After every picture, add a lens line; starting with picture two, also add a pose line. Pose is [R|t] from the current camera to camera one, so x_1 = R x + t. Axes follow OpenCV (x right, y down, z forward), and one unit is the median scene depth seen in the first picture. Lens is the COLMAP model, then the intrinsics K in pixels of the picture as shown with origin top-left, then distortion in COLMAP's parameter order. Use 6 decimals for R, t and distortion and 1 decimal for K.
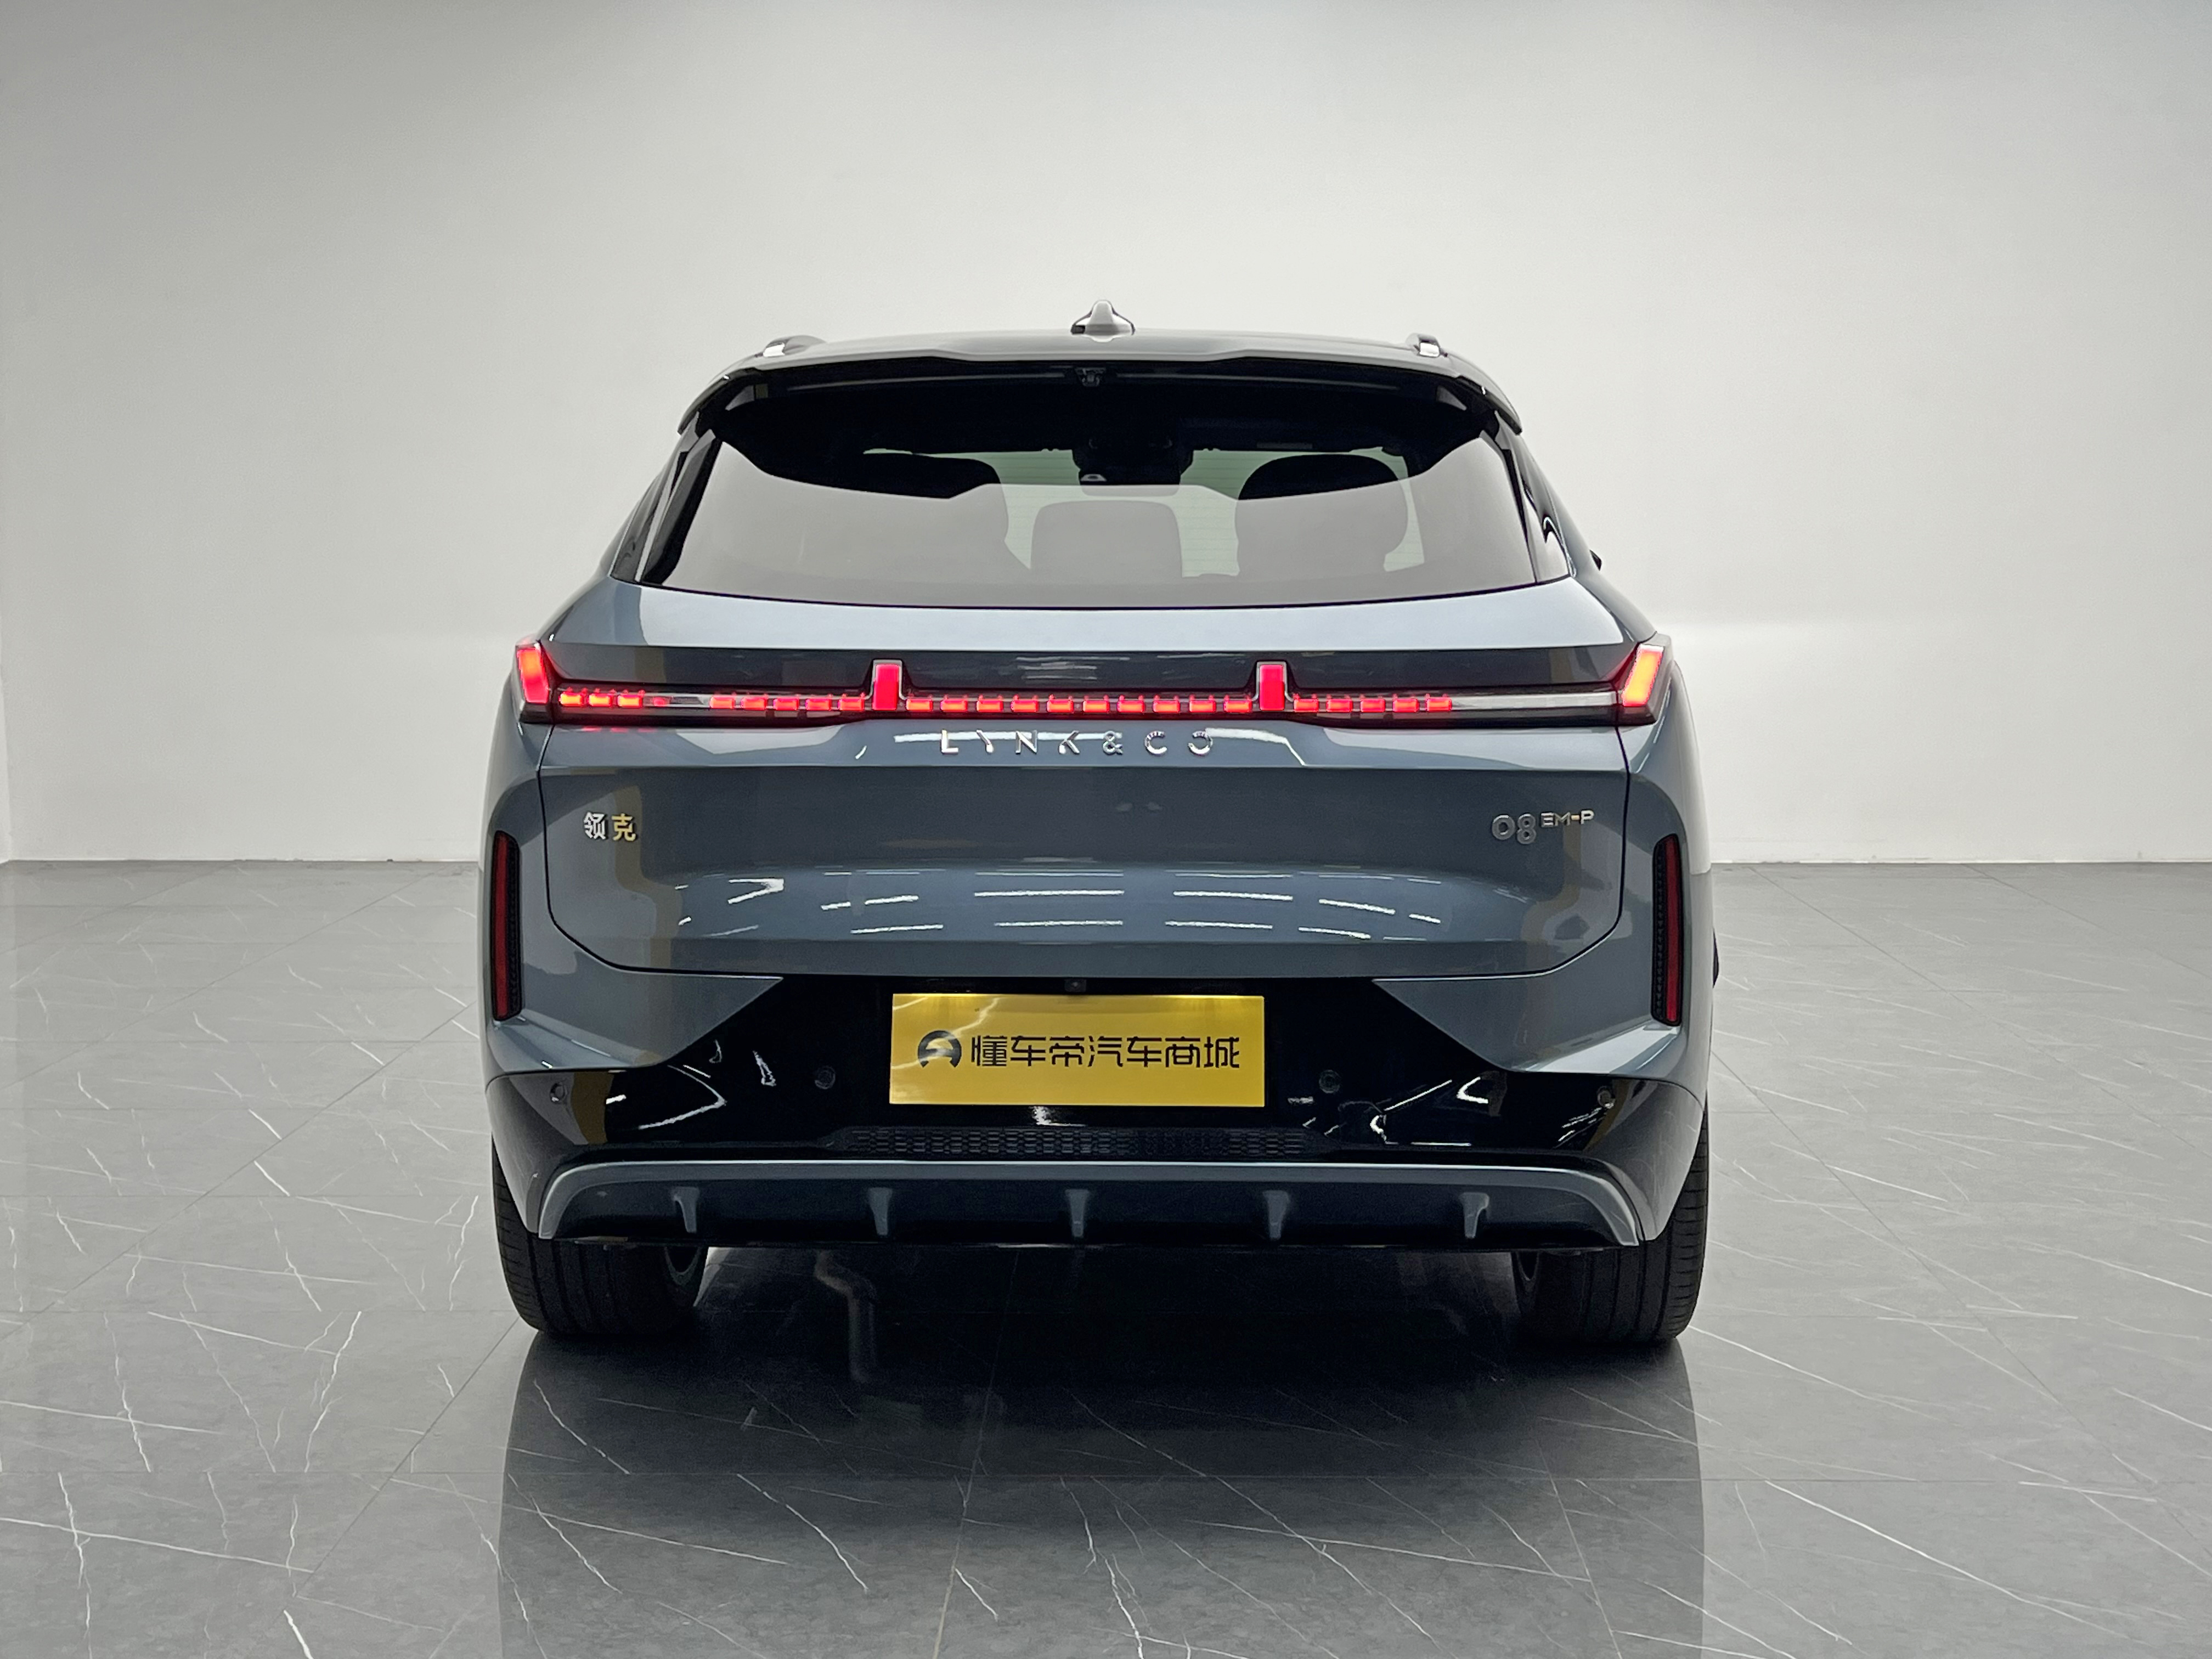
lens RADIAL K [[2917.0, 0, 1122.9], [0, 2917.0, 829.7], [0, 0, 1]] dist [0.152286, 0.000000]
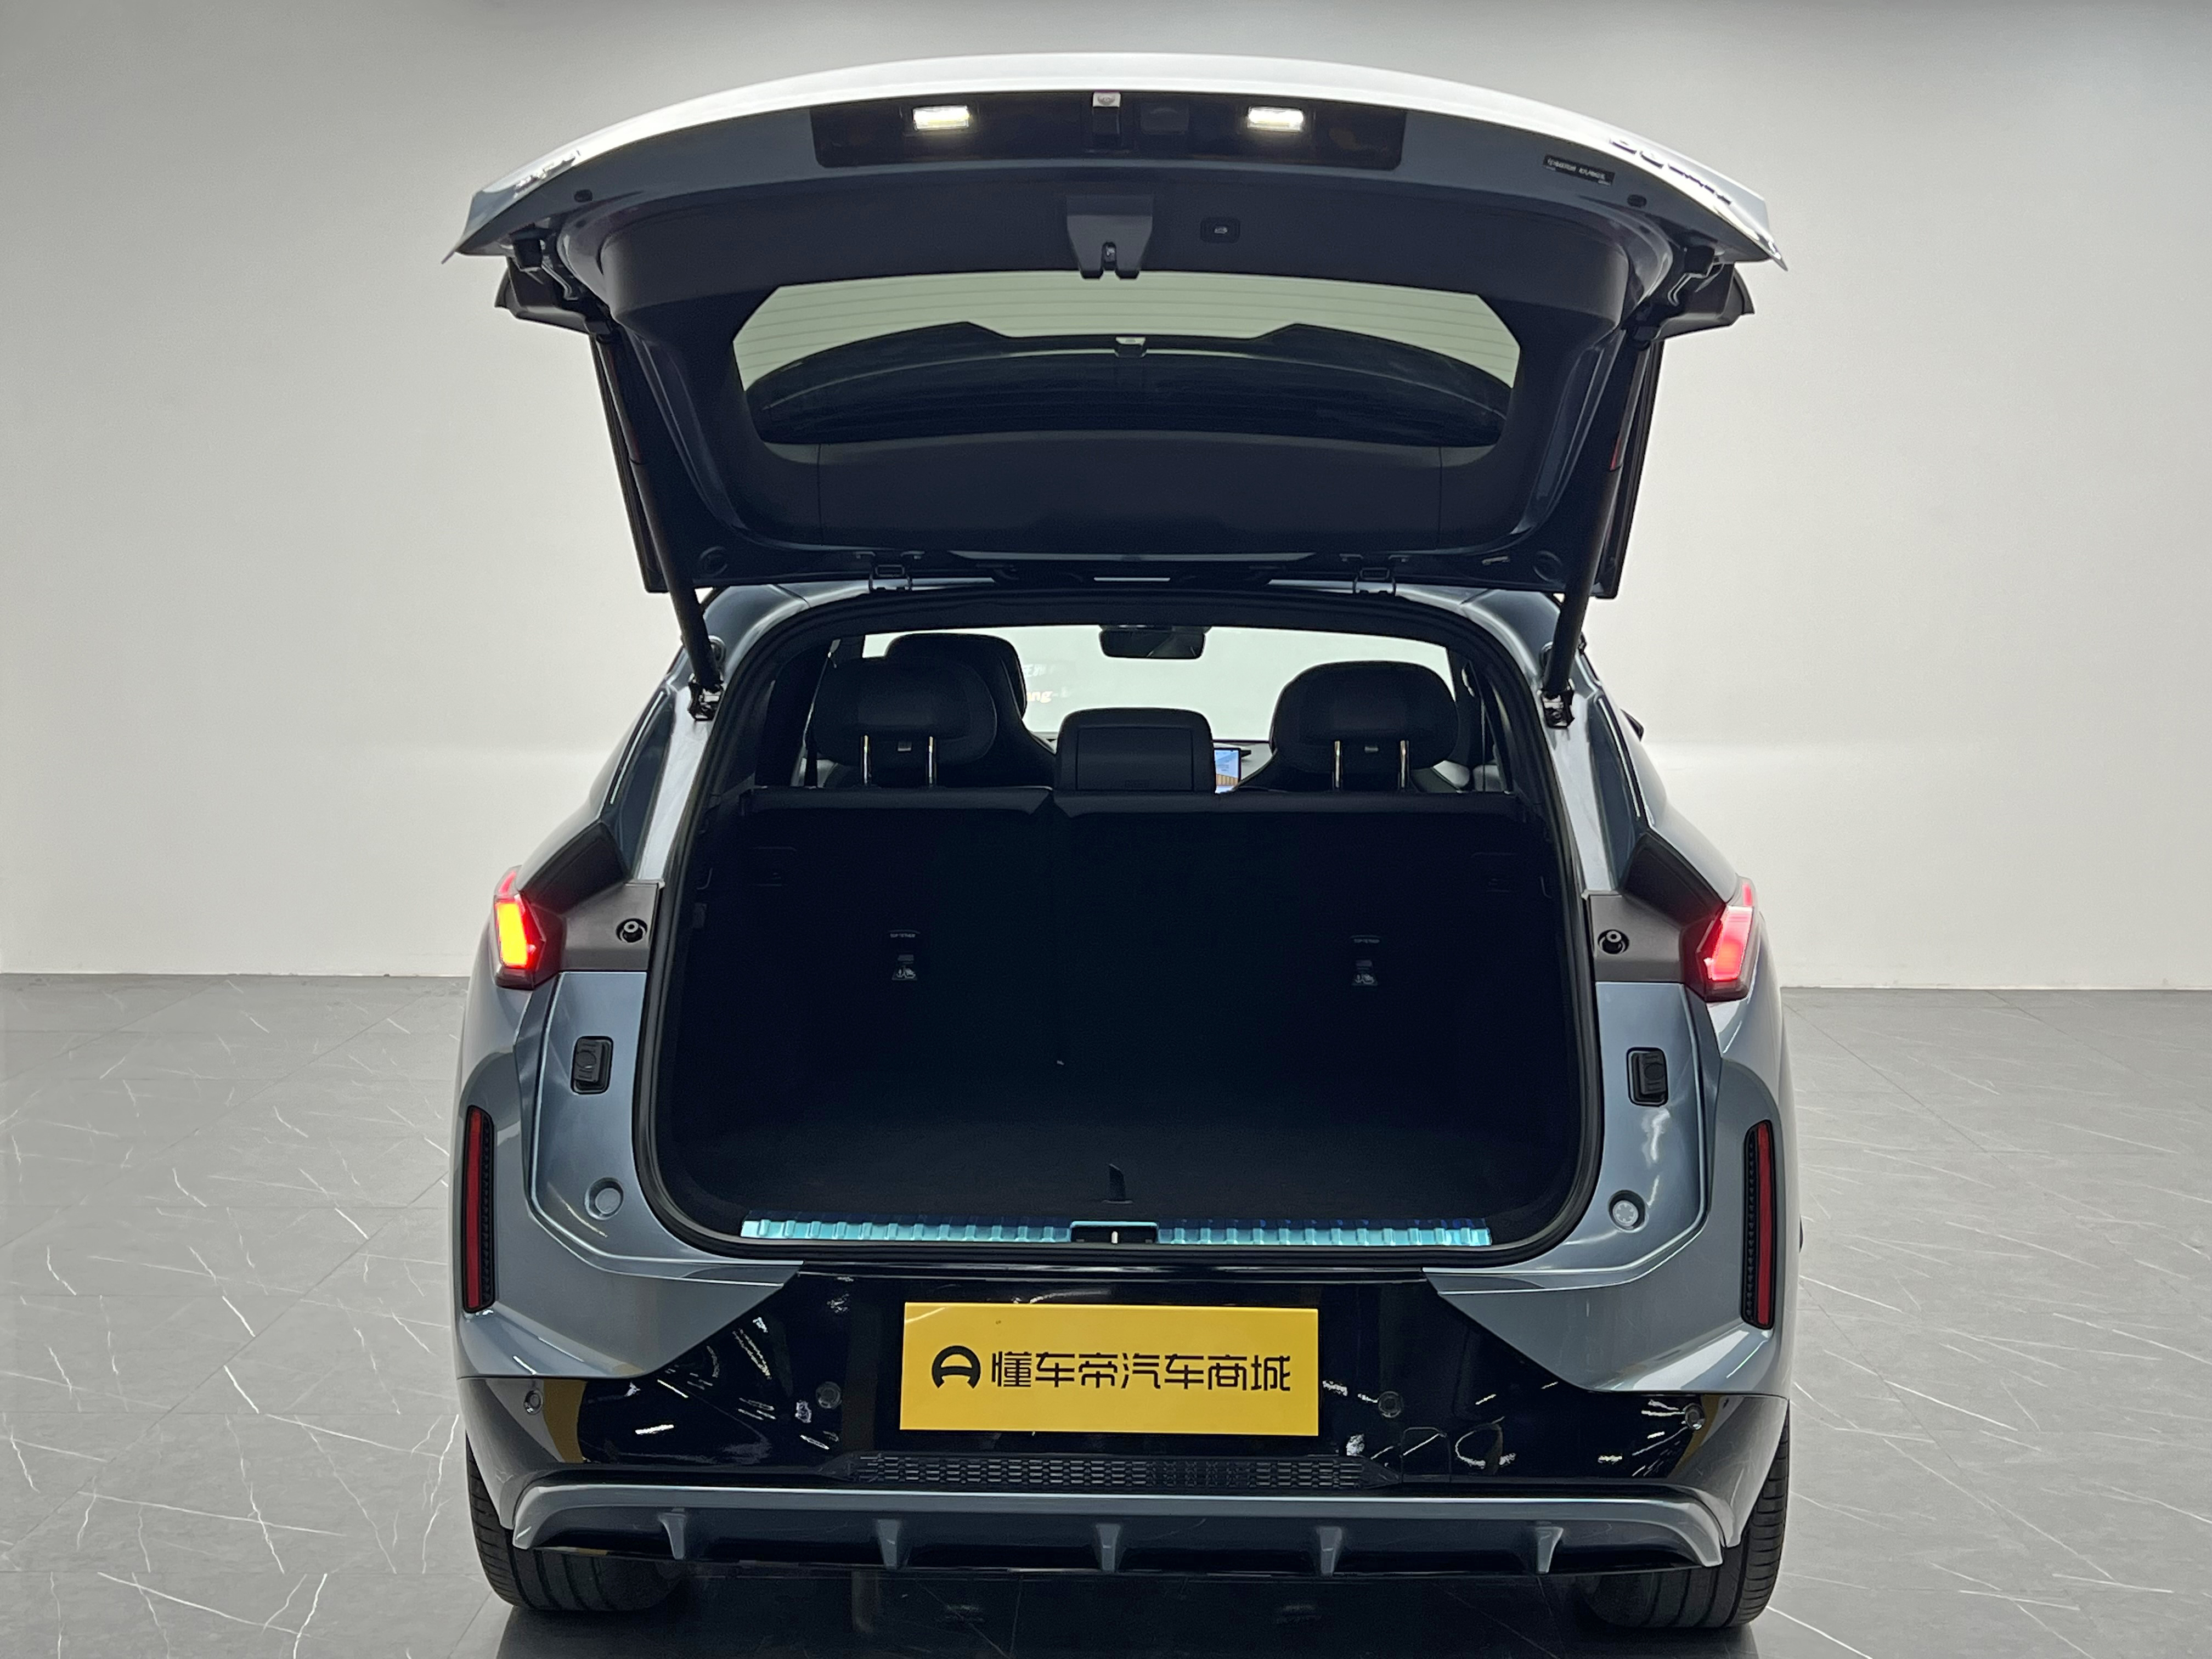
lens RADIAL K [[2804.6, 0, 1129.4], [0, 2804.6, 849.6], [0, 0, 1]] dist [0.117050, 0.000000]
pose [[0.999963, 0.006611, 0.005436, -0.014549], [-0.006635, 0.999968, 0.004461, -0.083979], [-0.005406, -0.004497, 0.999975, 0.126650]]
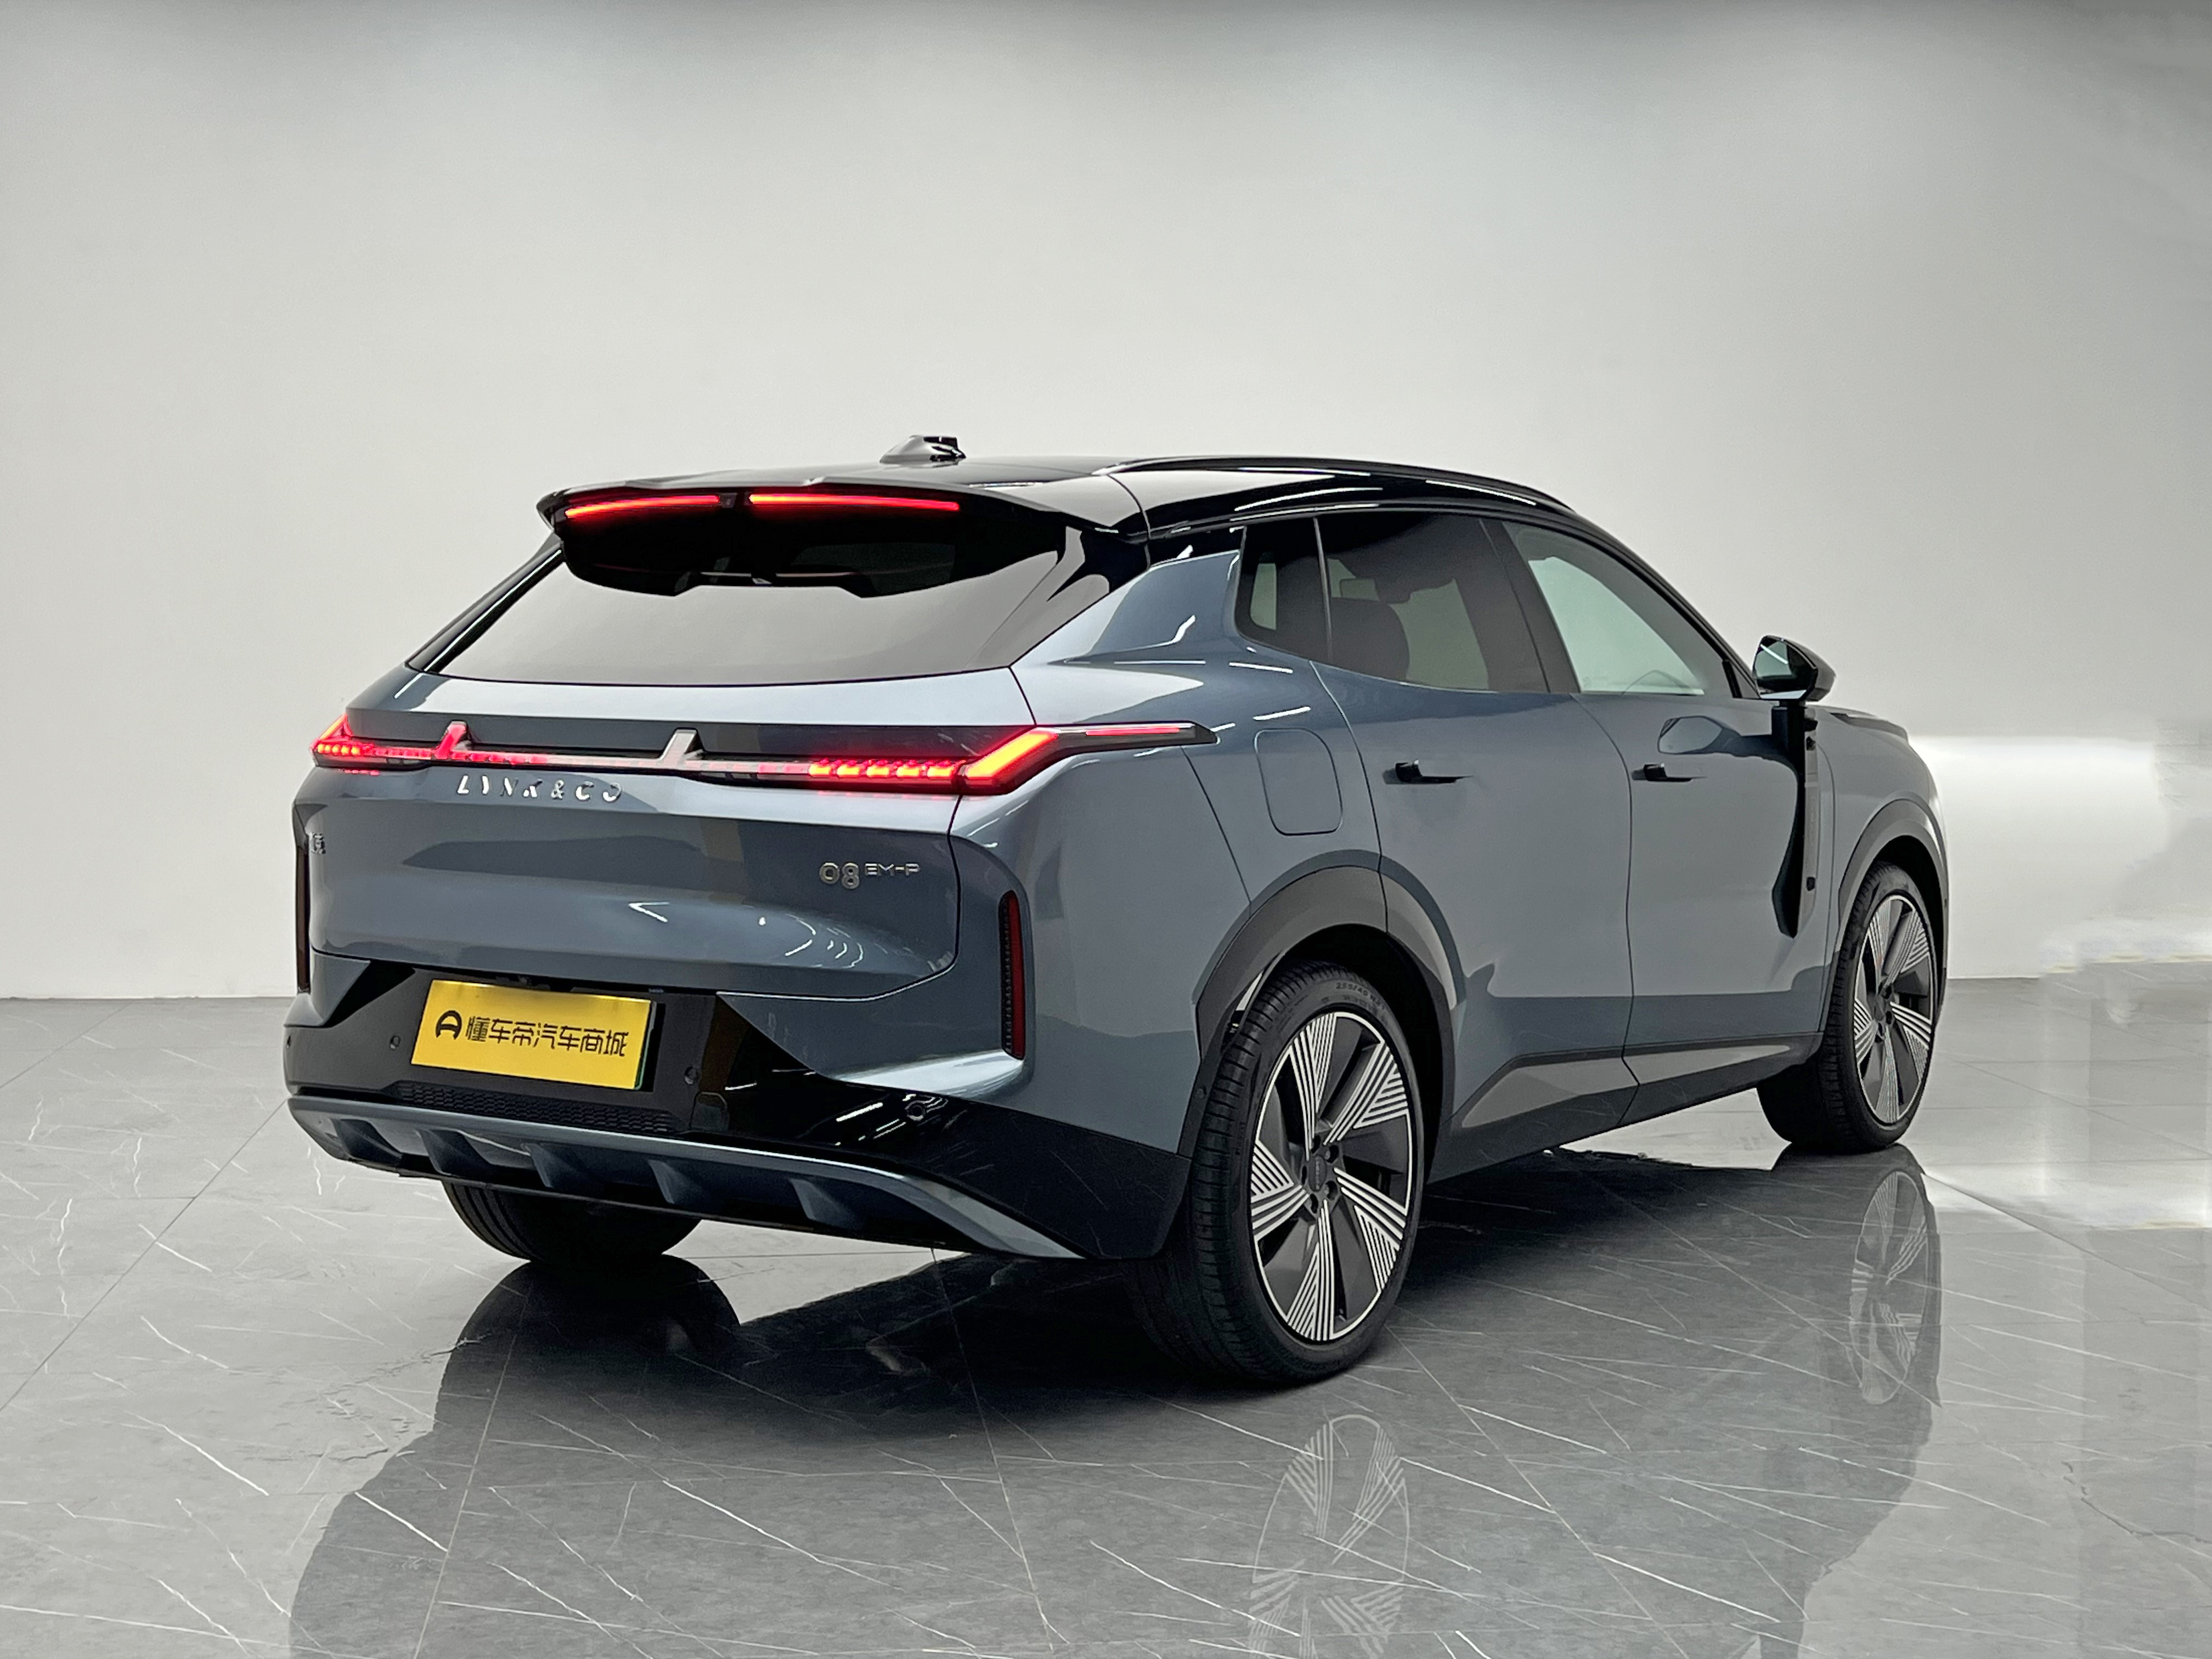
lens RADIAL K [[3112.1, 0, 1096.7], [0, 3112.1, 822.9], [0, 0, 1]] dist [0.136738, 0.000000]
pose [[0.845778, 0.037009, -0.532250, 0.860865], [-0.059364, 0.997925, -0.024944, 0.003765], [0.530223, 0.052693, 0.846219, -0.016872]]
